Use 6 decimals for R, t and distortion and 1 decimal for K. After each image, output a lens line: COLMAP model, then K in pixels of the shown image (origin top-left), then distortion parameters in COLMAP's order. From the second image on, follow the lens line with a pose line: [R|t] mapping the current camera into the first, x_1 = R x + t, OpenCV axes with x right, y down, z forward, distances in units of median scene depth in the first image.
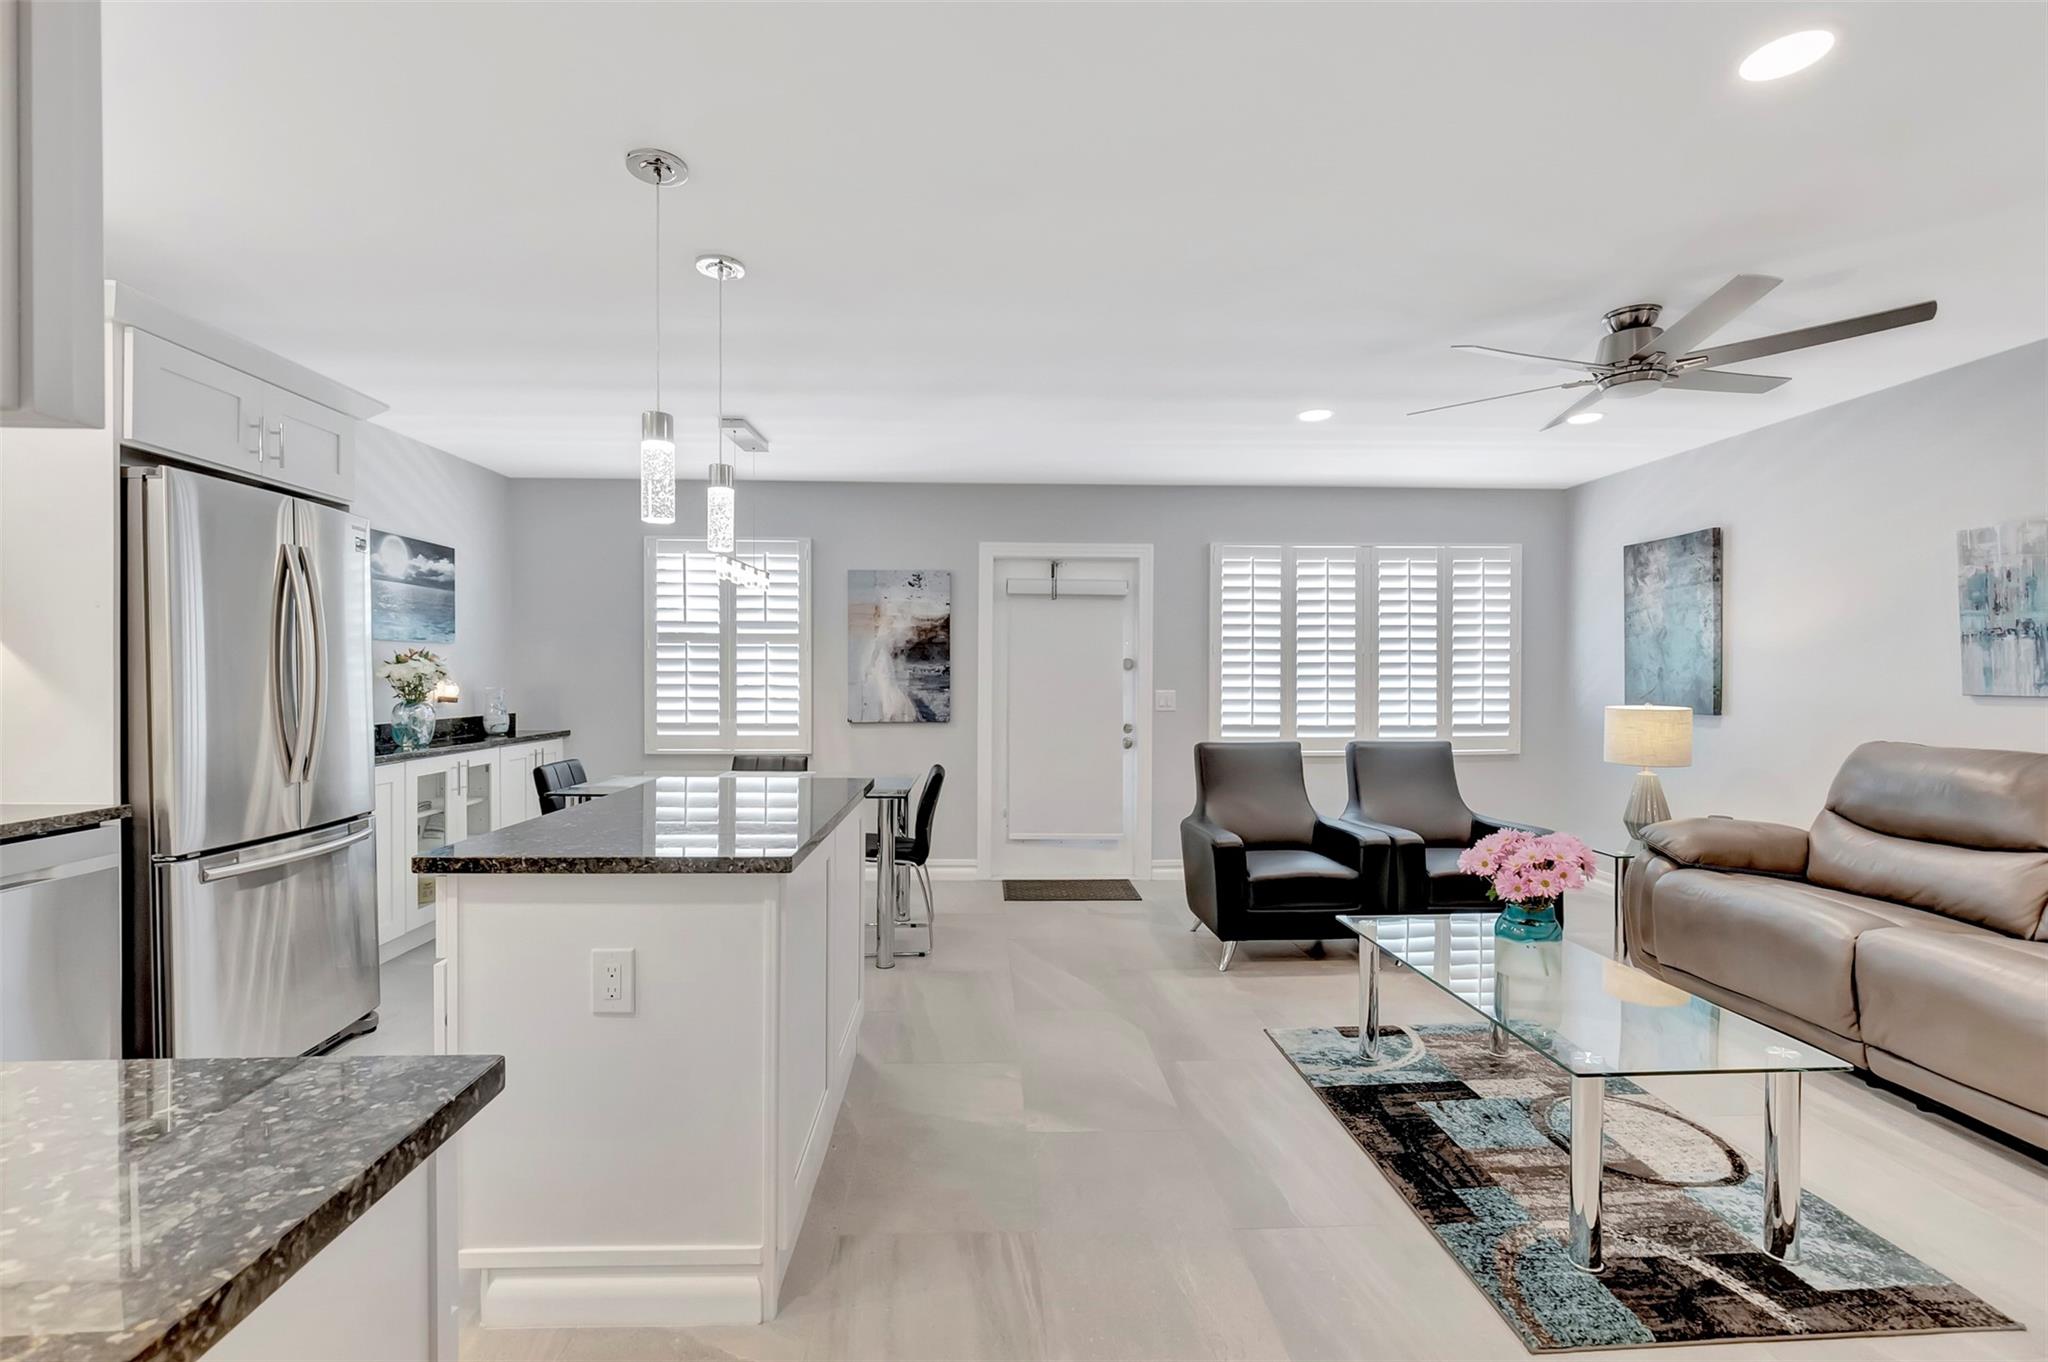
lens RADIAL K [[911.7, 0, 1017.7], [0, 911.7, 687.0], [0, 0, 1]] dist [-0.002710, -0.001004]
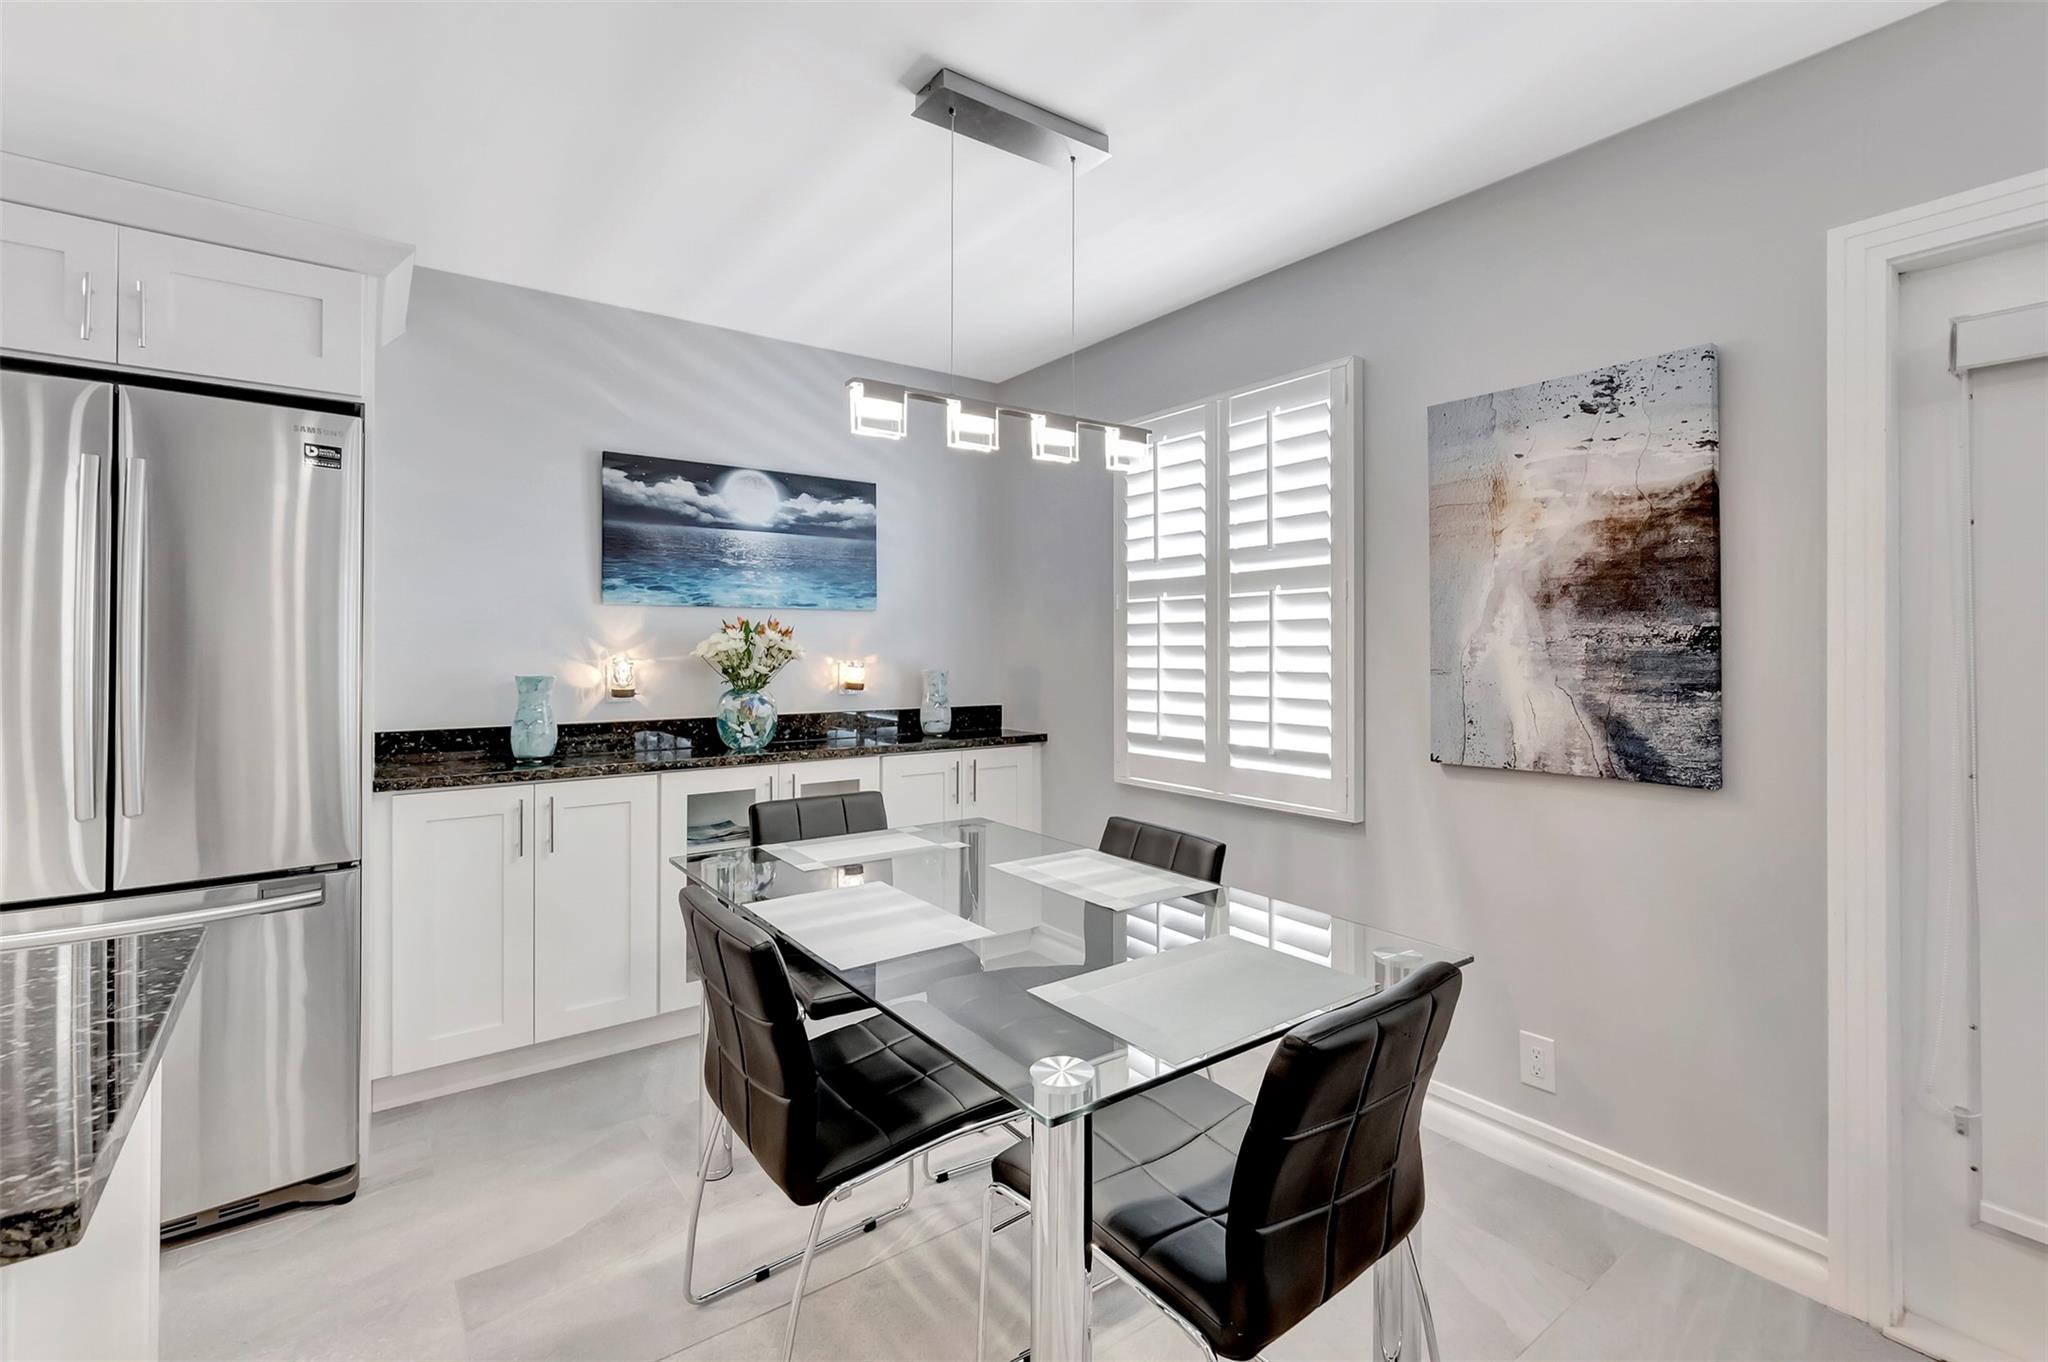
lens RADIAL K [[911.7, 0, 1022.3], [0, 911.7, 645.3], [0, 0, 1]] dist [-0.002710, -0.001004]
pose [[0.563904, -0.007458, -0.825807, 0.069778], [-0.010173, 0.999821, -0.015976, -0.008342], [0.825778, 0.017410, 0.563727, 0.691707]]
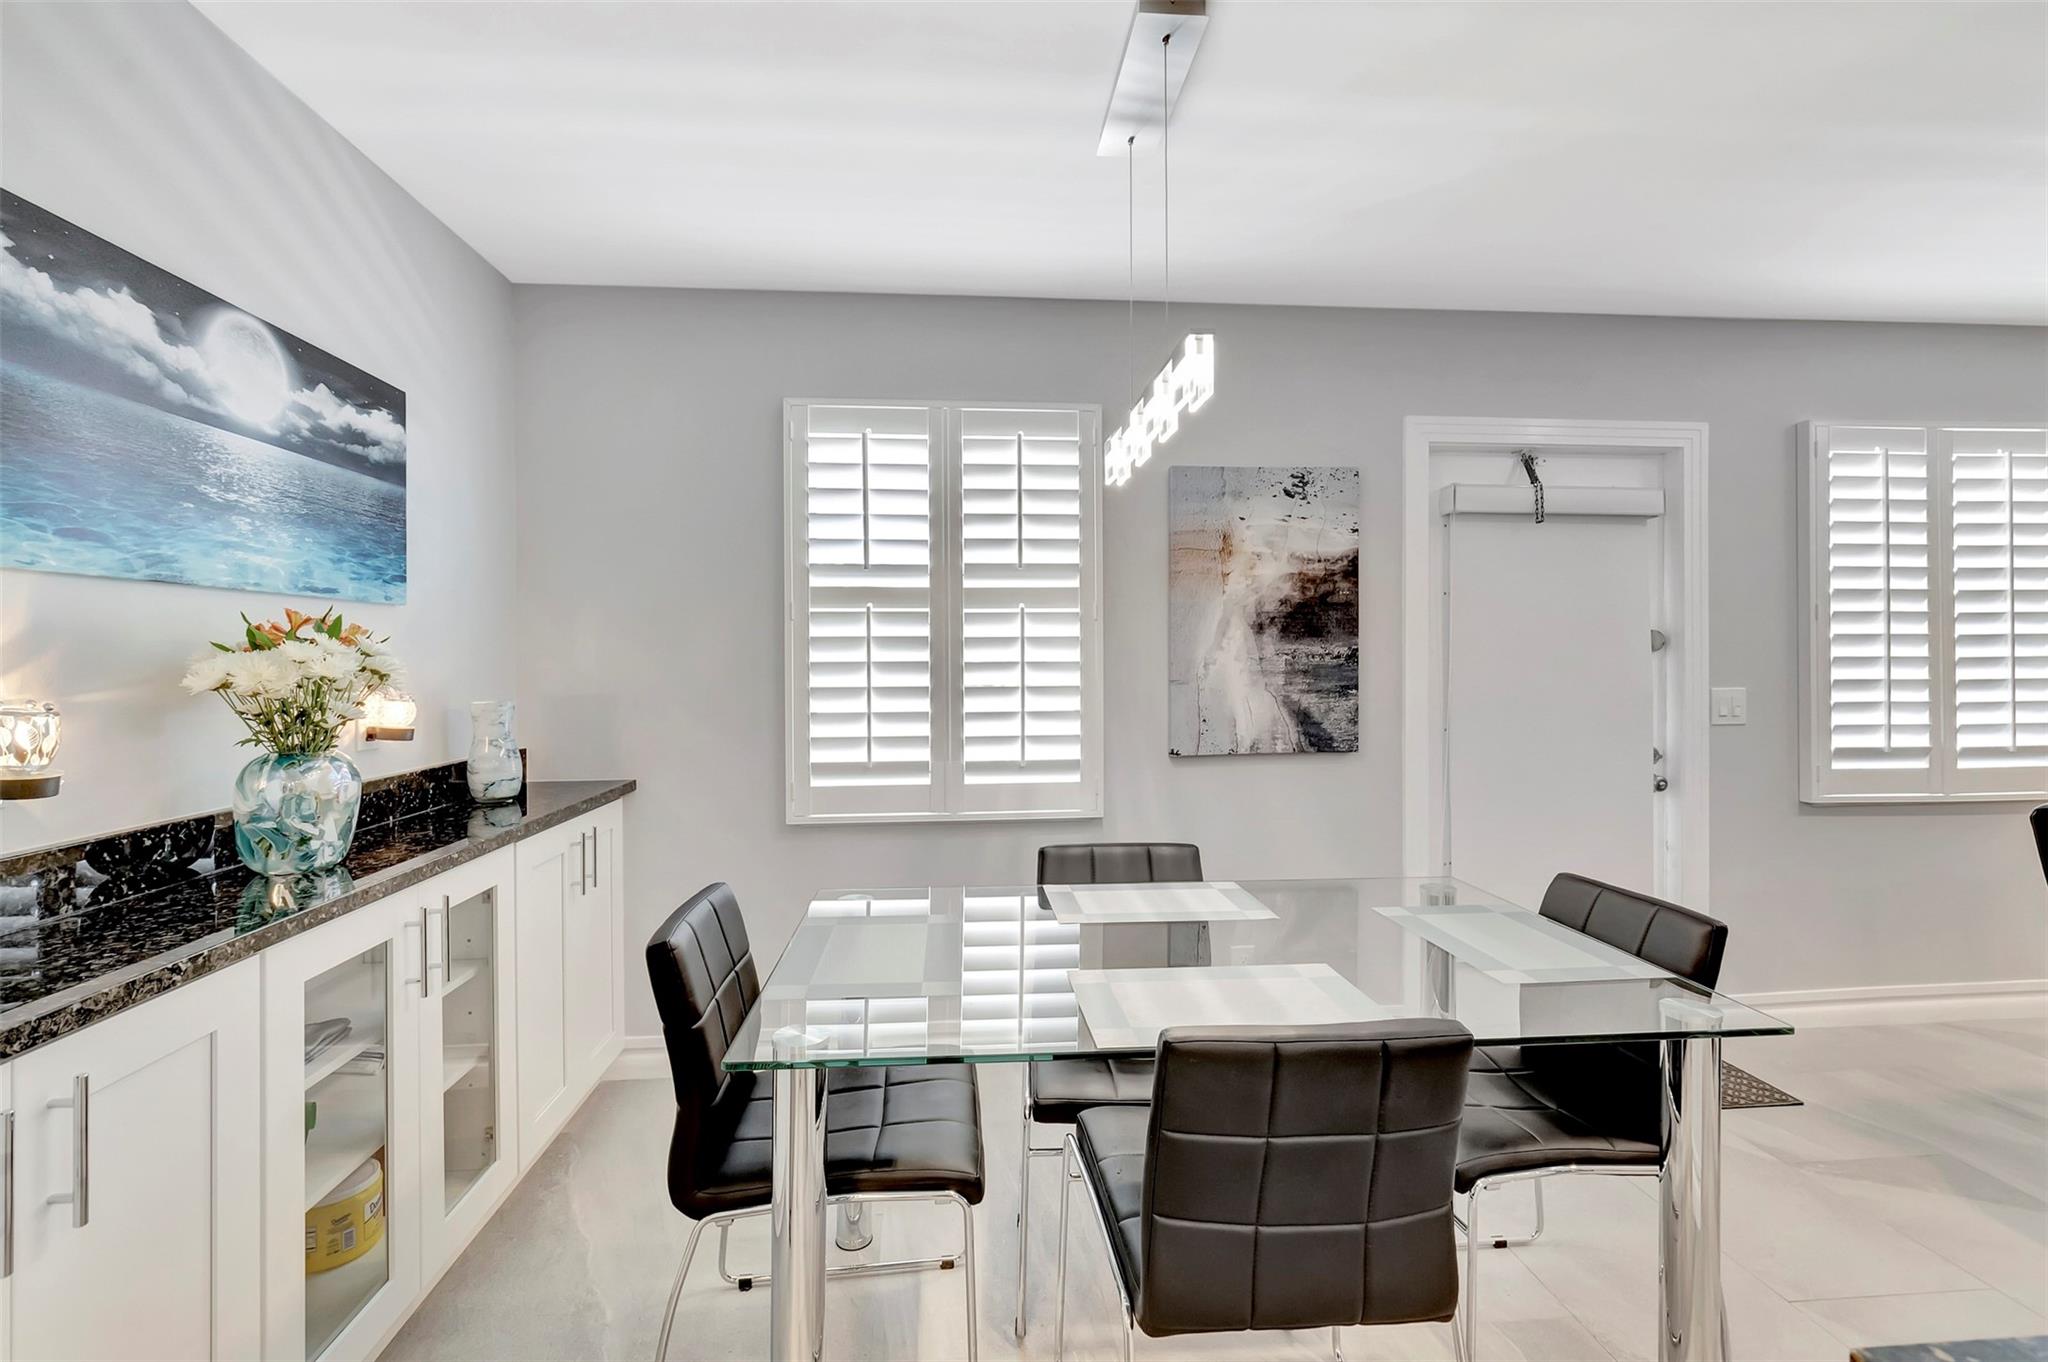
lens RADIAL K [[911.7, 0, 1018.4], [0, 911.7, 659.5], [0, 0, 1]] dist [-0.002710, -0.001004]
pose [[0.998964, -0.009701, 0.044465, -0.345492], [0.010355, 0.999841, -0.014502, -0.011644], [-0.044317, 0.014947, 0.998906, 0.552253]]
